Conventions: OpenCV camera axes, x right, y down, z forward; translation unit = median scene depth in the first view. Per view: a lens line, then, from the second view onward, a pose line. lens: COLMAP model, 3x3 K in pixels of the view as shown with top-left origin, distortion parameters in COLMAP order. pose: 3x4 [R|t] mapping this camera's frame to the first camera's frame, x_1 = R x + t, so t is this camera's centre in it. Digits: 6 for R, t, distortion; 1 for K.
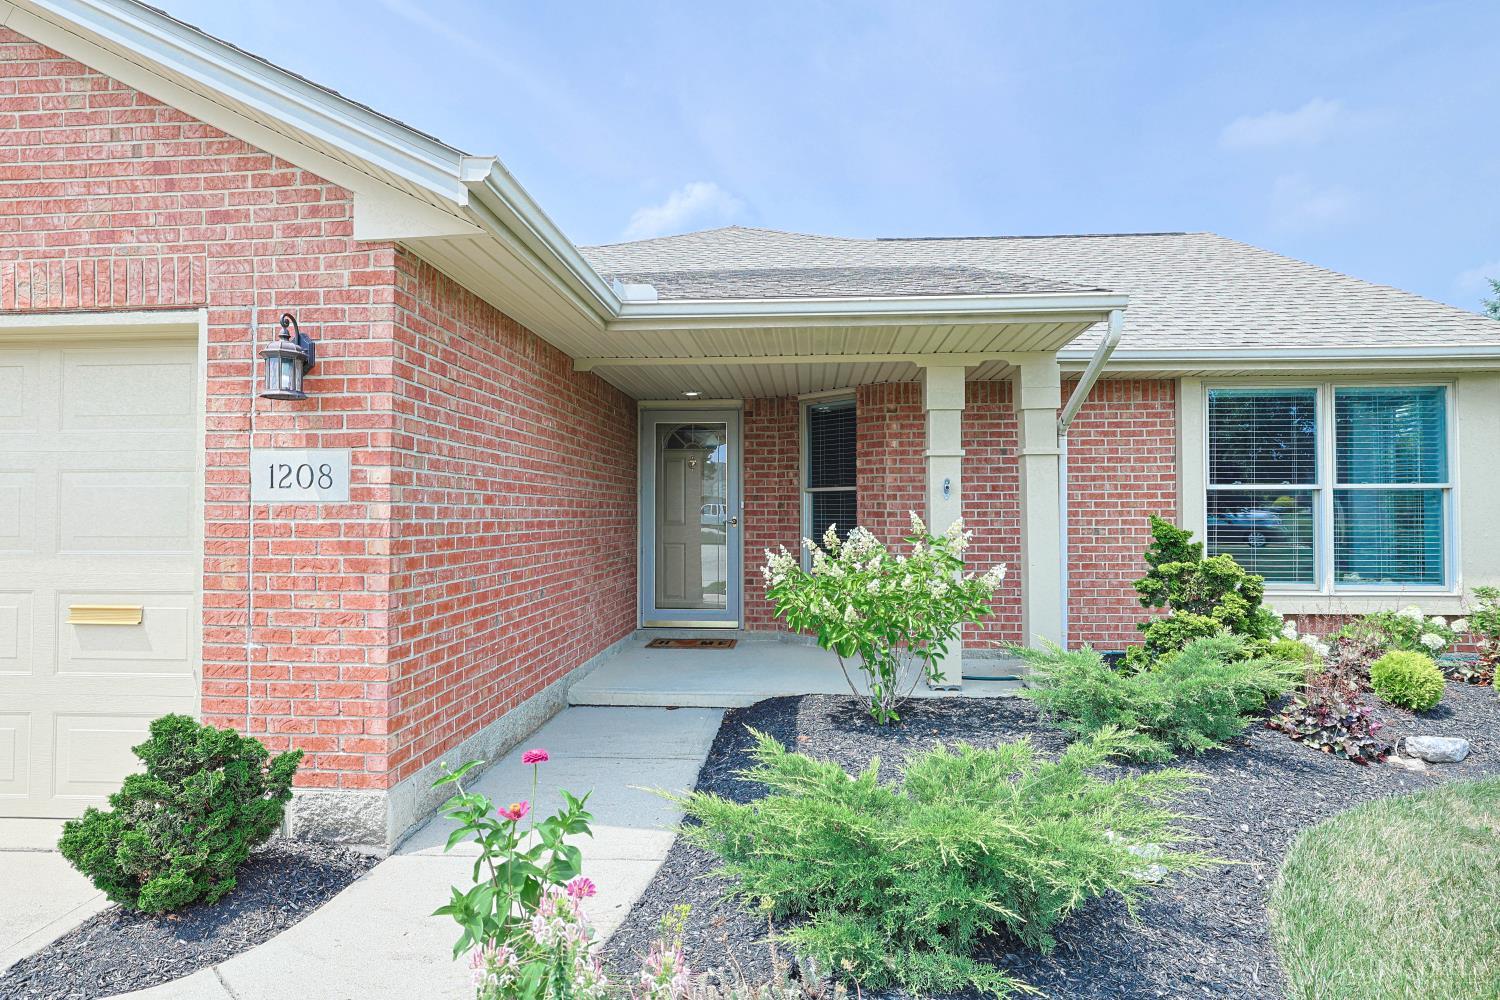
lens RADIAL K [[856.6, 0, 750.0], [0, 856.6, 500.0], [0, 0, 1]] dist [-0.013482, 0.001679]
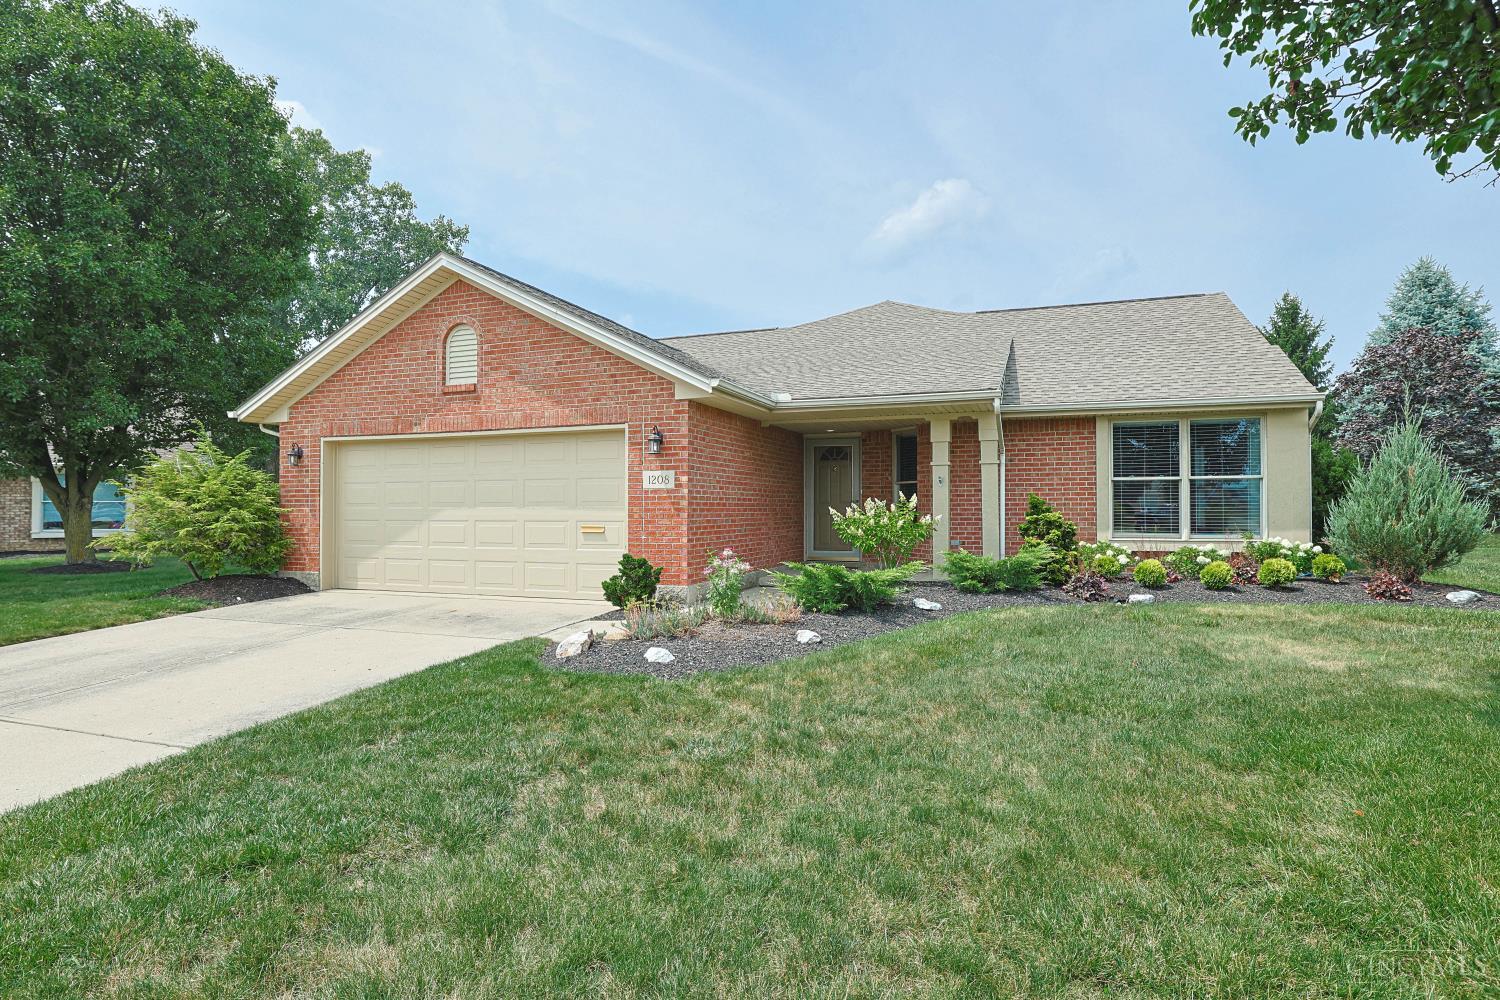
lens RADIAL K [[747.9, 0, 750.0], [0, 747.9, 500.0], [0, 0, 1]] dist [-0.000295, -0.000056]
pose [[0.963360, -0.004514, -0.268175, 0.418424], [0.006582, 0.999955, 0.006814, 0.023932], [0.268132, -0.008329, 0.963346, -1.251994]]
